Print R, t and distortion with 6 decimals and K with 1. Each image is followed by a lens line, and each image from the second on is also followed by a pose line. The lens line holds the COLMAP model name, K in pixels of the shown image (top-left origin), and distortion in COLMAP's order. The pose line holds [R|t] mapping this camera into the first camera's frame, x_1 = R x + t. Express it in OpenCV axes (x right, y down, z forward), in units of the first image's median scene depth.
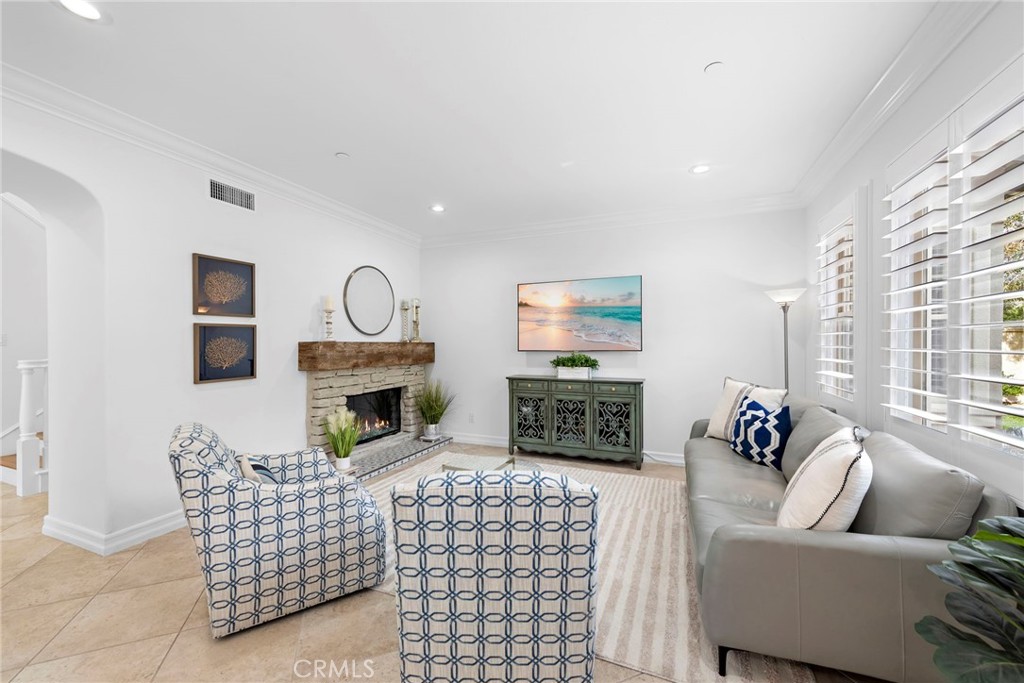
lens RADIAL K [[405.1, 0, 518.4], [0, 405.1, 342.2], [0, 0, 1]] dist [0.001015, -0.000089]
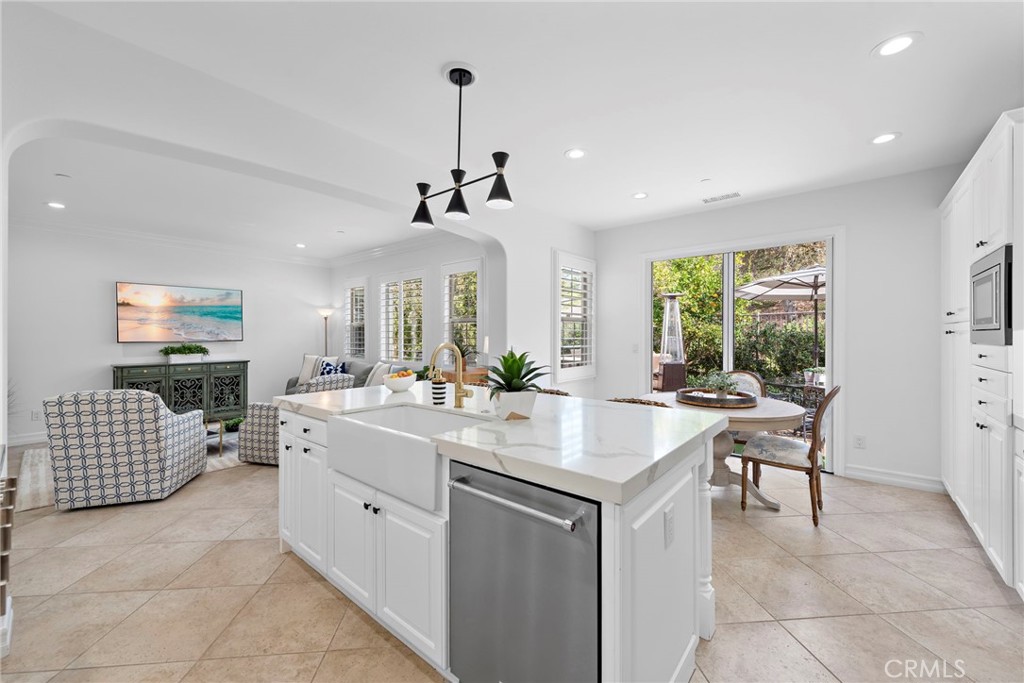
lens RADIAL K [[405.1, 0, 518.4], [0, 405.1, 342.2], [0, 0, 1]] dist [0.001015, -0.000089]
pose [[0.309987, -0.018175, 0.950567, -0.807406], [-0.000585, 0.999813, 0.019307, -0.002667], [-0.950741, -0.006541, 0.309918, -0.437571]]
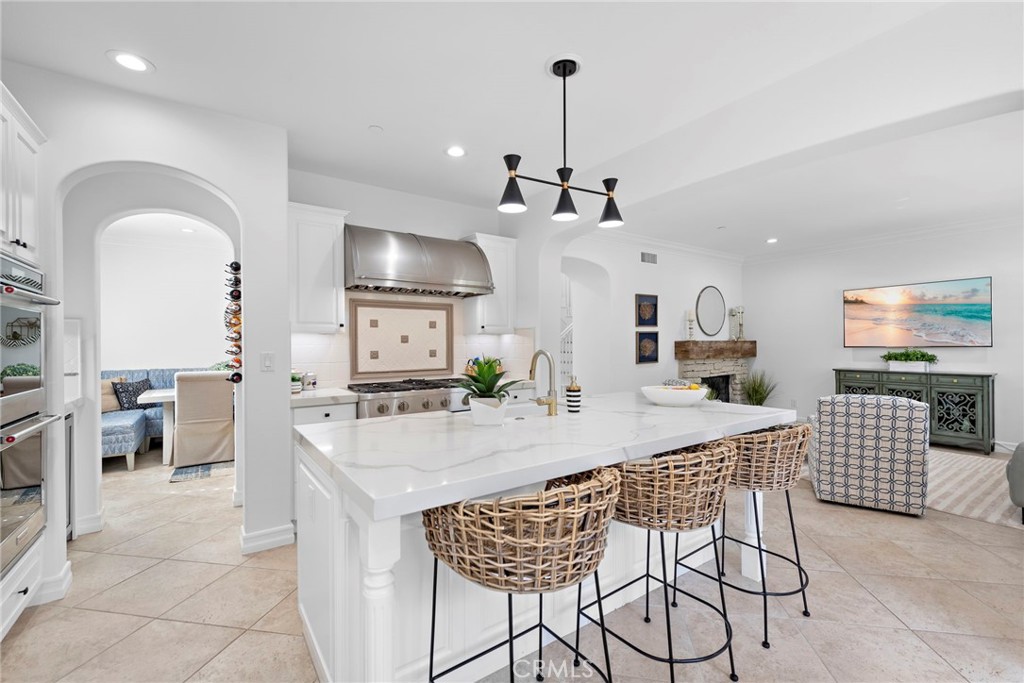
lens RADIAL K [[435.6, 0, 507.1], [0, 435.6, 342.8], [0, 0, 1]] dist [0.000617, -0.003954]
pose [[0.826175, -0.005801, -0.563383, -0.110205], [0.008243, 0.999964, 0.001791, -0.002192], [0.563353, -0.006123, 0.826194, -0.674160]]
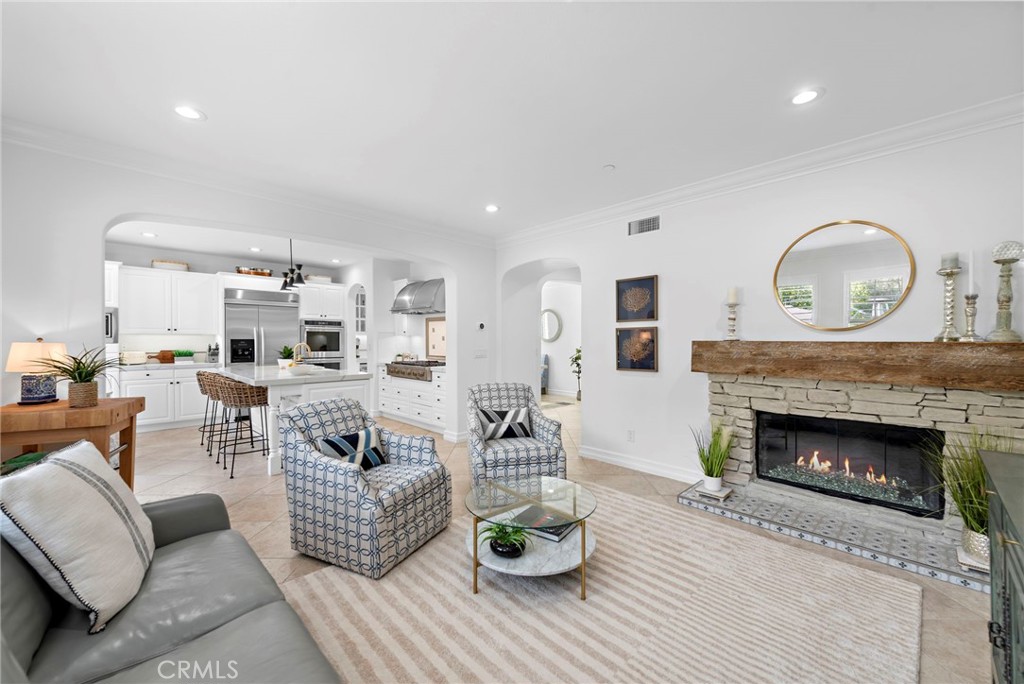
lens RADIAL K [[405.1, 0, 518.4], [0, 405.1, 342.7], [0, 0, 1]] dist [0.001015, -0.000089]
pose [[-0.401040, 0.003491, -0.916054, 0.461104], [-0.001488, 0.999989, 0.004462, -0.000719], [0.916059, 0.003152, -0.401030, 0.863094]]
